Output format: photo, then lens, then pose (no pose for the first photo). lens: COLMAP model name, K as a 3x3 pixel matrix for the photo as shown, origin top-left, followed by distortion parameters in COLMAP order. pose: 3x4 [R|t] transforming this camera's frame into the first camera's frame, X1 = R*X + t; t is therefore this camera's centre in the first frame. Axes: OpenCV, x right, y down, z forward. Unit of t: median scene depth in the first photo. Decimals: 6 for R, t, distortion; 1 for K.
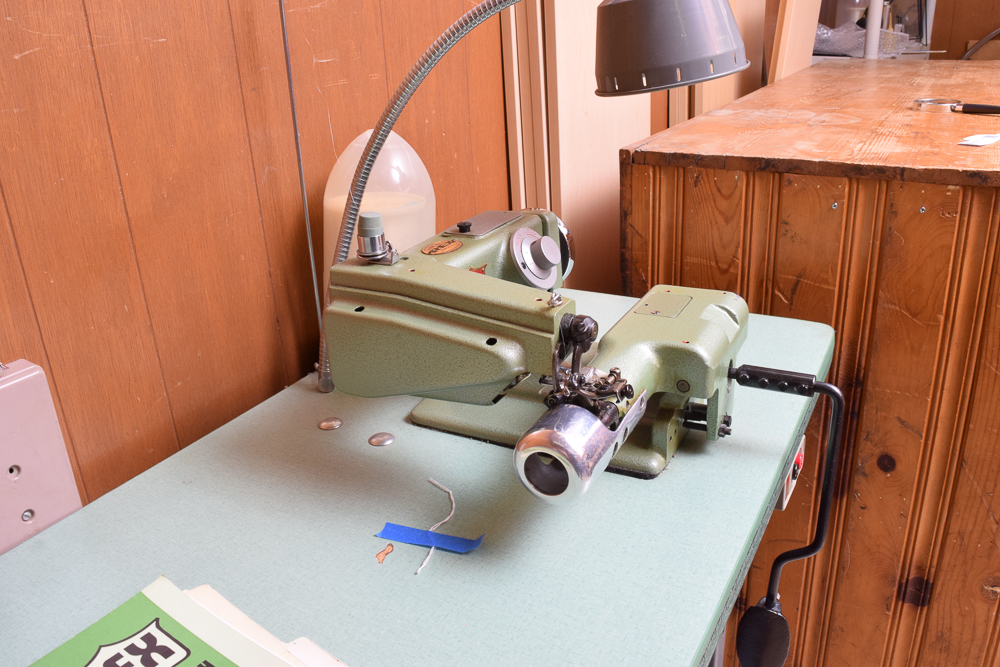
lens RADIAL K [[790.9, 0, 504.0], [0, 790.9, 331.3], [0, 0, 1]] dist [-0.094061, 0.012922]
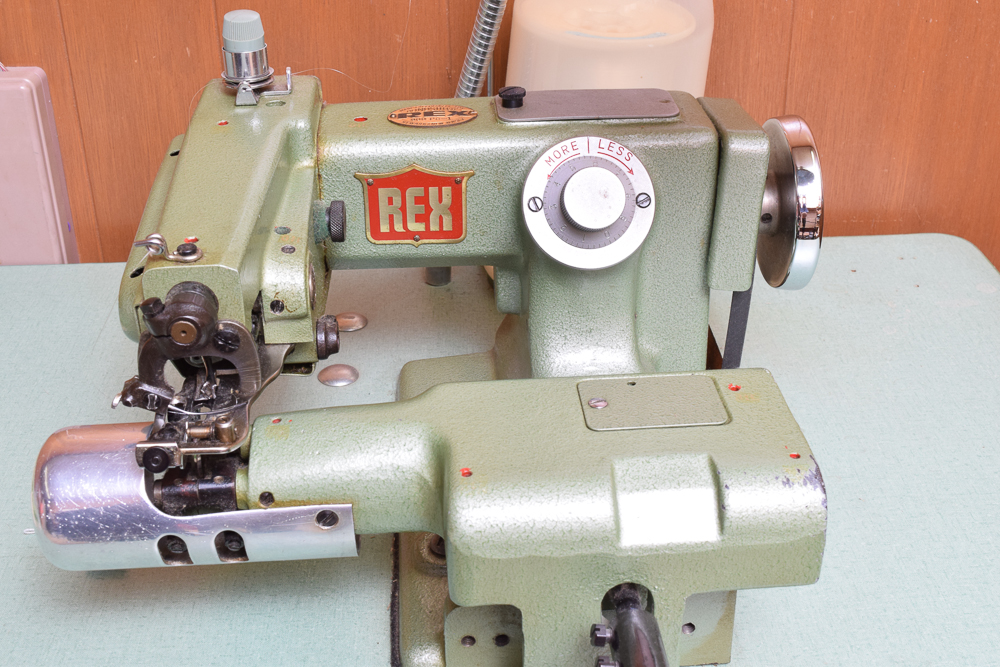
lens RADIAL K [[1278.5, 0, 502.9], [0, 1278.5, 331.4], [0, 0, 1]] dist [-0.010026, 0.000000]
pose [[0.531453, 0.447389, -0.719306, 0.519570], [-0.337261, 0.890700, 0.304809, -0.204454], [0.777054, 0.080602, 0.624252, 0.375037]]
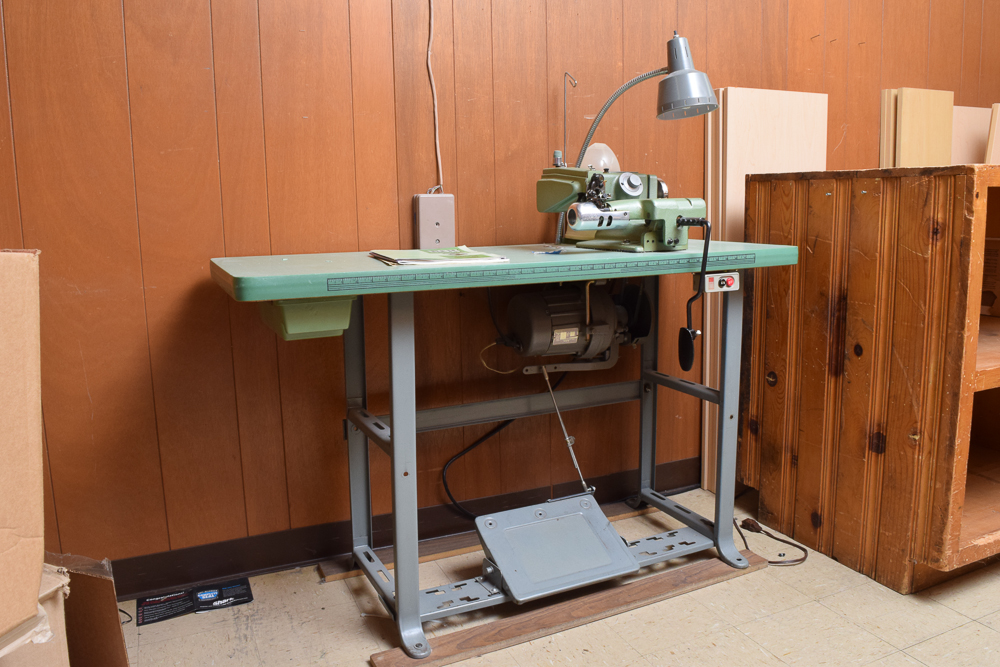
lens RADIAL K [[790.9, 0, 502.9], [0, 790.9, 329.5], [0, 0, 1]] dist [-0.094061, 0.012922]
pose [[0.814073, 0.129928, -0.566042, 0.958012], [-0.242793, 0.961533, -0.128473, 0.622812], [0.527576, 0.242018, 0.814304, -0.909905]]
